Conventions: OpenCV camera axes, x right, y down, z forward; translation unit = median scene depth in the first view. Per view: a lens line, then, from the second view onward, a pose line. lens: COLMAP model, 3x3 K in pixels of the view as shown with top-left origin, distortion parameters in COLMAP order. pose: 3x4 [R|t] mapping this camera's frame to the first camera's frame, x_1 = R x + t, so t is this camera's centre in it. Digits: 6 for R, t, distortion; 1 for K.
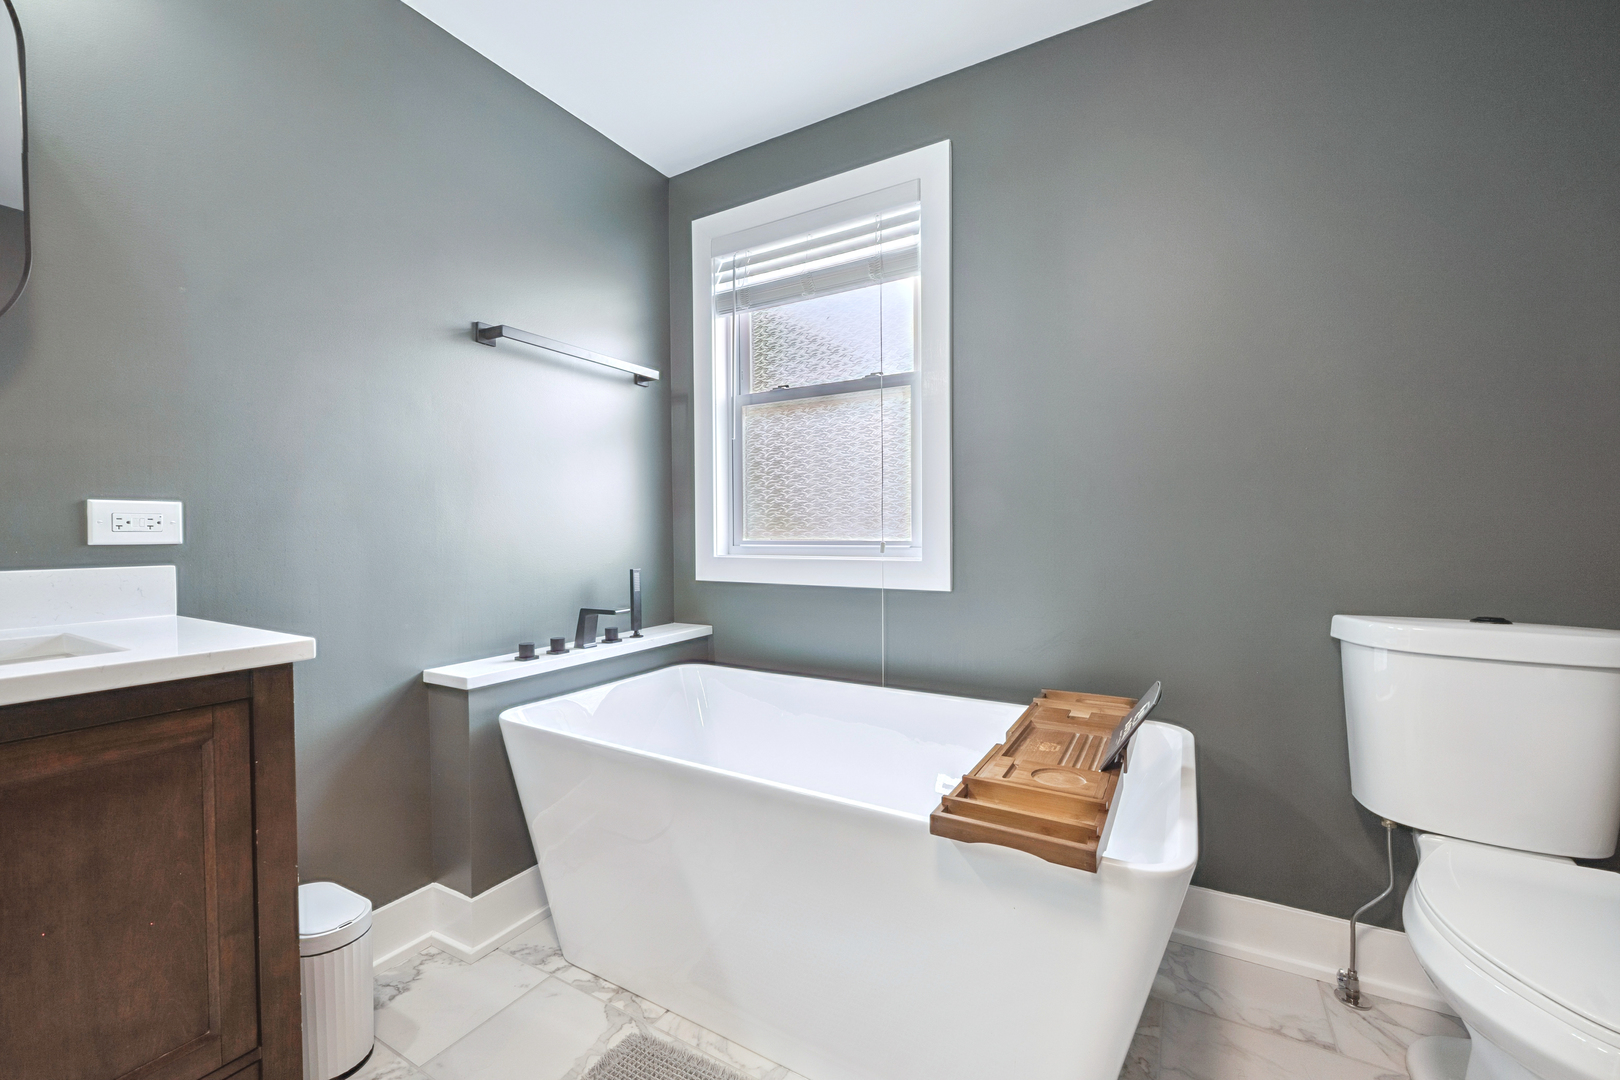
lens RADIAL K [[645.3, 0, 815.2], [0, 645.3, 537.5], [0, 0, 1]] dist [-0.003237, -0.000007]
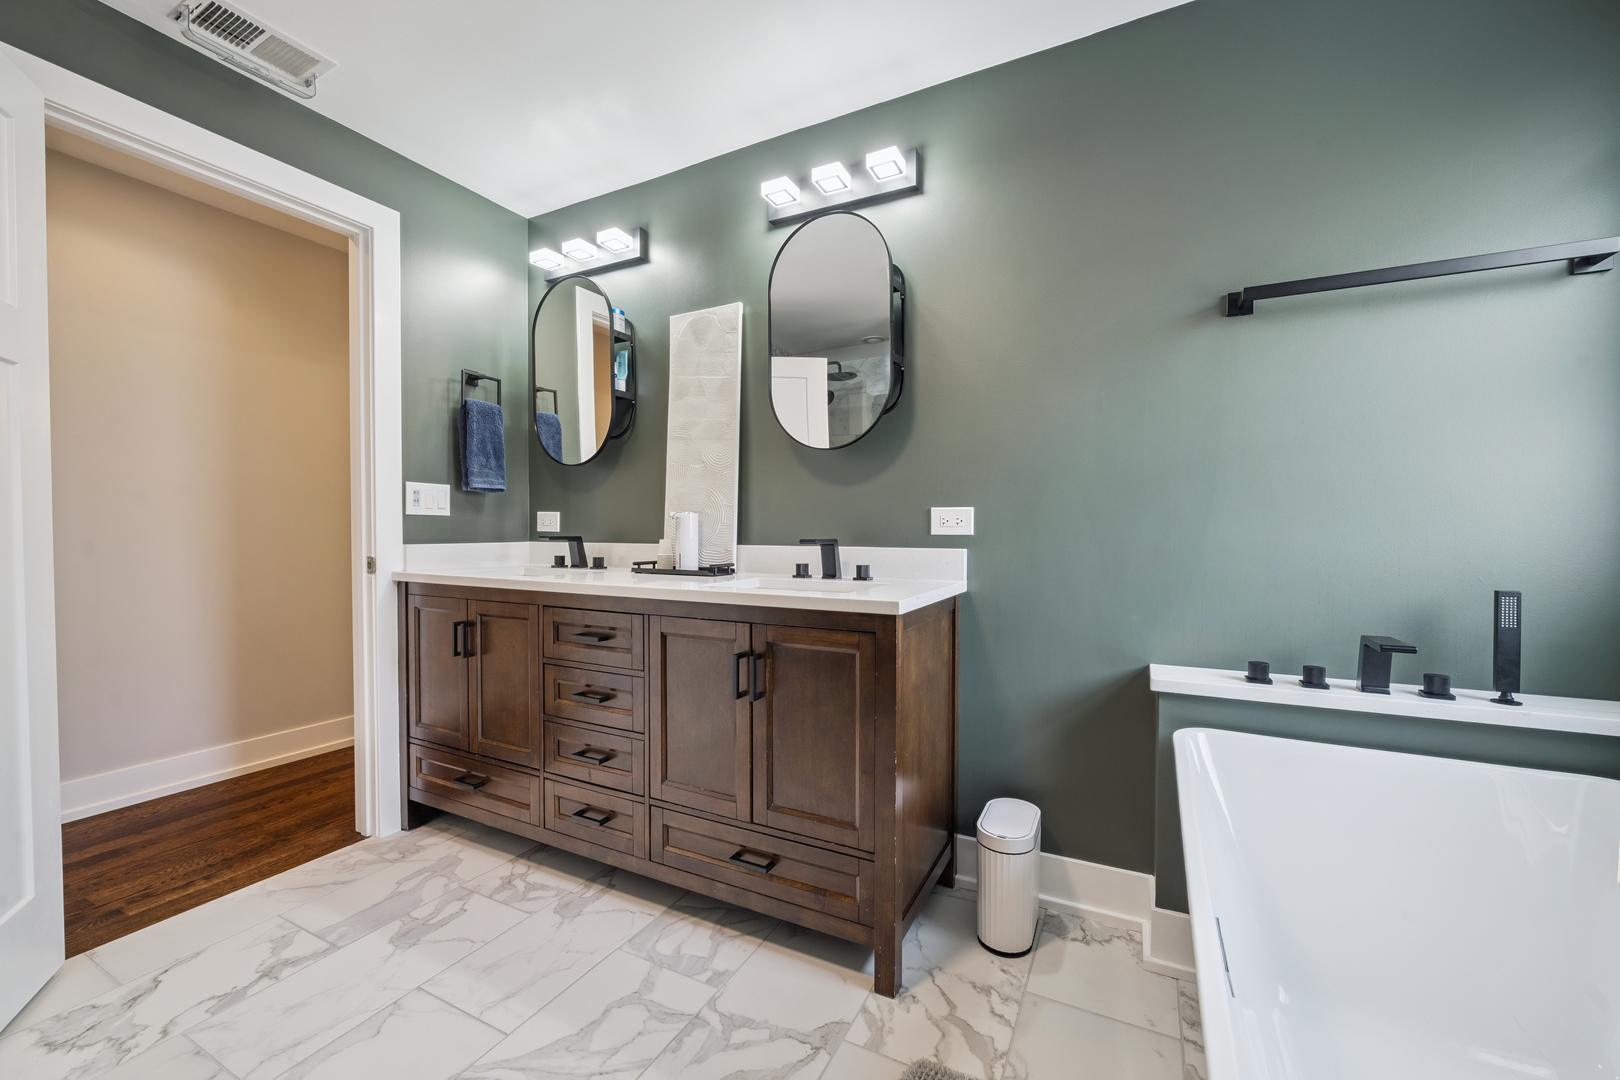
lens RADIAL K [[645.3, 0, 807.6], [0, 645.3, 537.2], [0, 0, 1]] dist [-0.003237, -0.000007]
pose [[0.054250, 0.020997, -0.998307, 0.360510], [-0.011711, 0.999724, 0.020390, -0.008343], [0.998459, 0.010585, 0.054481, 0.383983]]
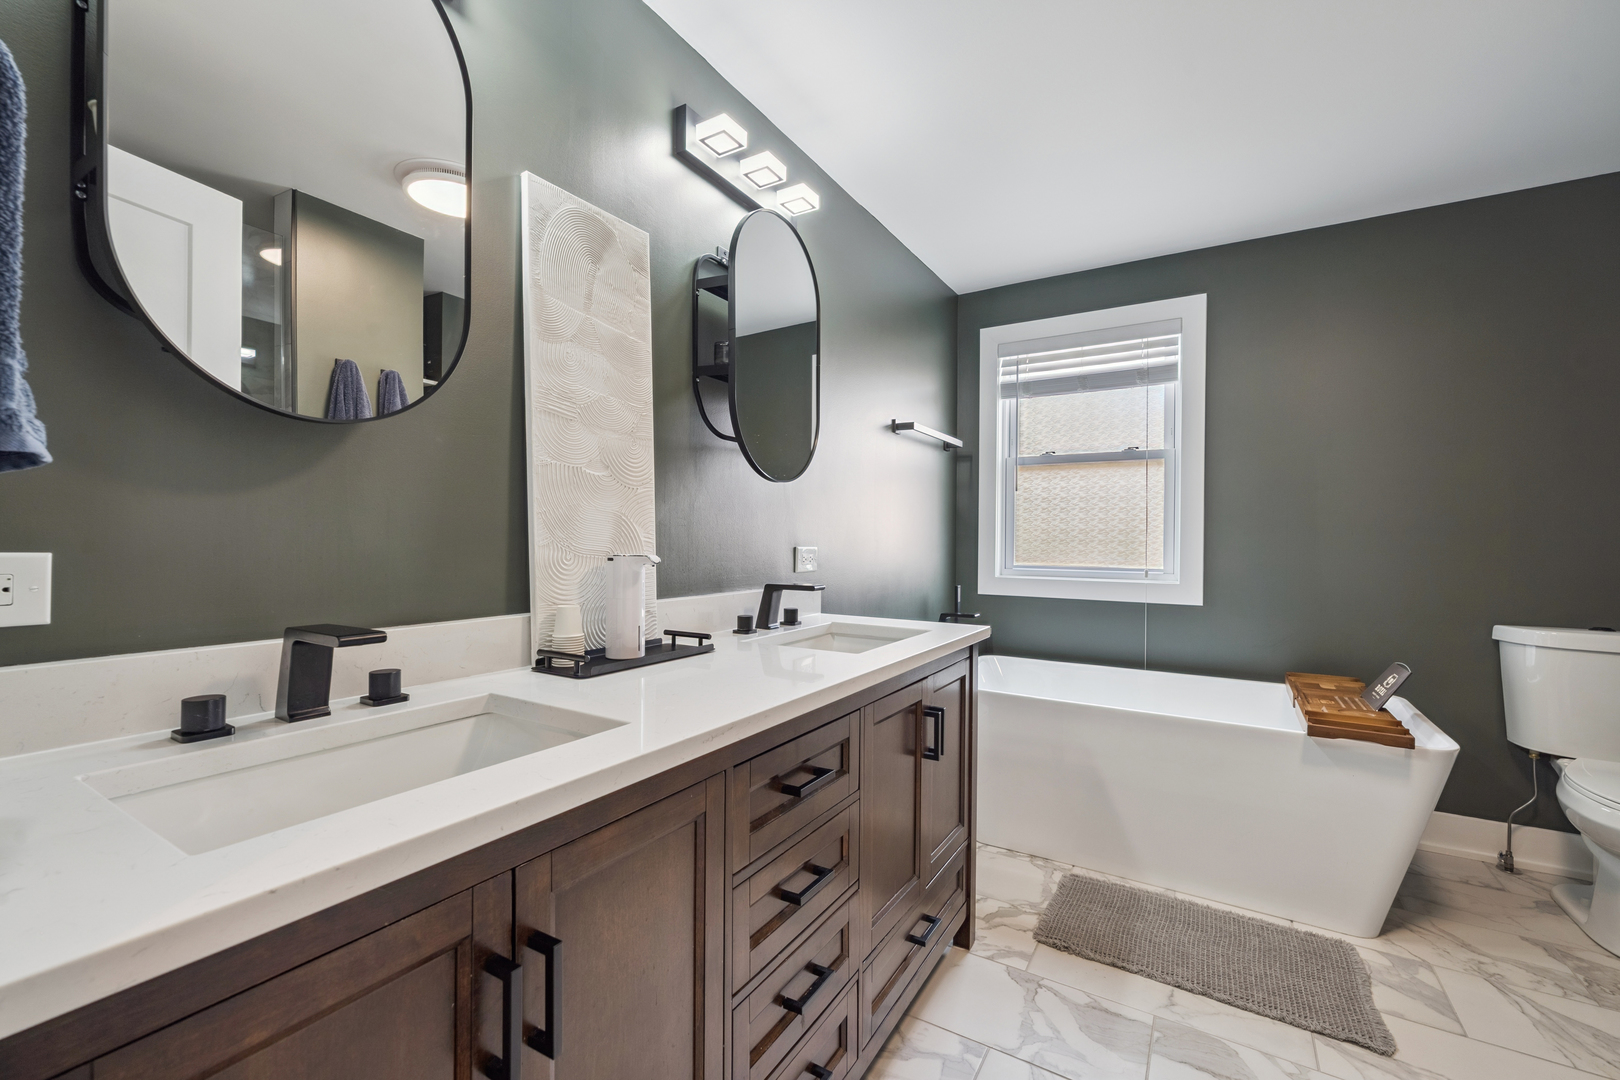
lens RADIAL K [[716.2, 0, 750.5], [0, 716.2, 528.3], [0, 0, 1]] dist [-0.001915, -0.000900]
pose [[0.999686, 0.013193, -0.021314, -0.771361], [-0.013499, 0.999807, -0.014272, -0.051806], [0.021122, 0.014555, 0.999671, -0.617954]]
